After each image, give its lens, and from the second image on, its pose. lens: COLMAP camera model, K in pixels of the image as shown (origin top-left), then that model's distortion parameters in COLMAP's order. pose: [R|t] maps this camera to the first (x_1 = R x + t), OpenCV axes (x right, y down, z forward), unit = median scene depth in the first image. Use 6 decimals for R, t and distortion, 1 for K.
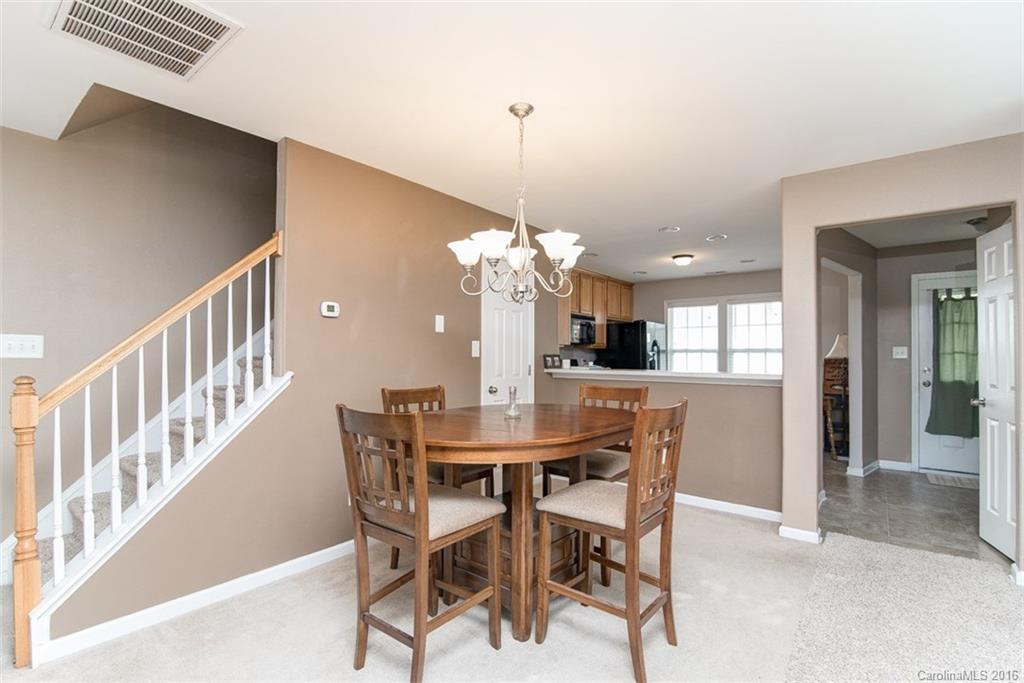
lens RADIAL K [[473.7, 0, 532.1], [0, 473.7, 346.4], [0, 0, 1]] dist [-0.021612, 0.001658]
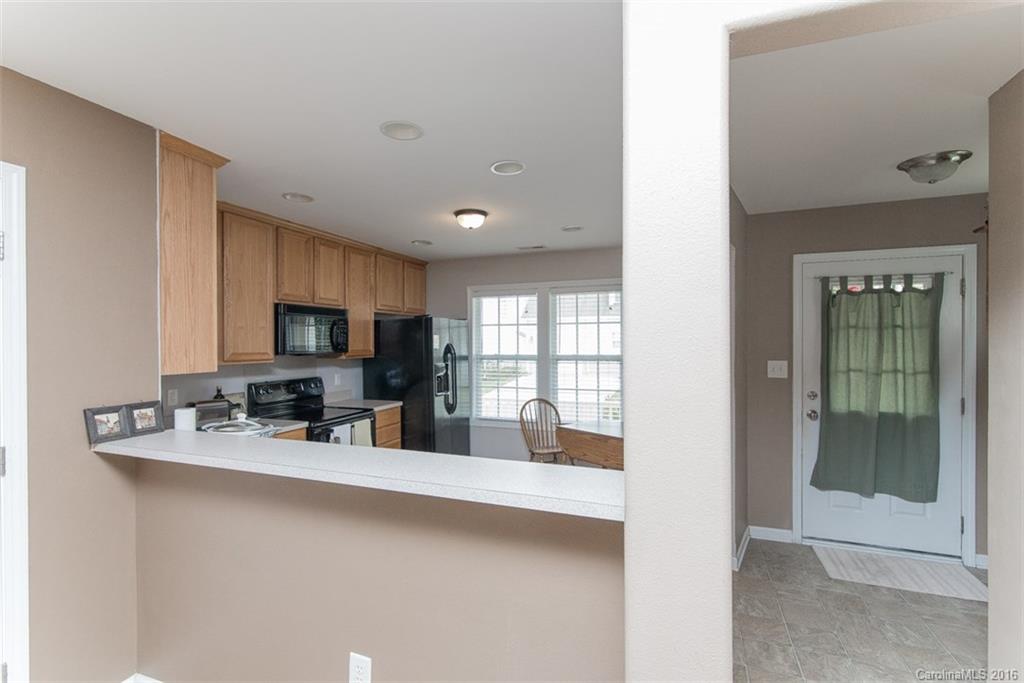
lens RADIAL K [[473.7, 0, 522.0], [0, 473.7, 340.2], [0, 0, 1]] dist [-0.021612, 0.001658]
pose [[0.958942, -0.007893, 0.283494, 0.239827], [0.004120, 0.999895, 0.013903, -0.040738], [-0.283574, -0.012164, 0.958873, 0.456436]]
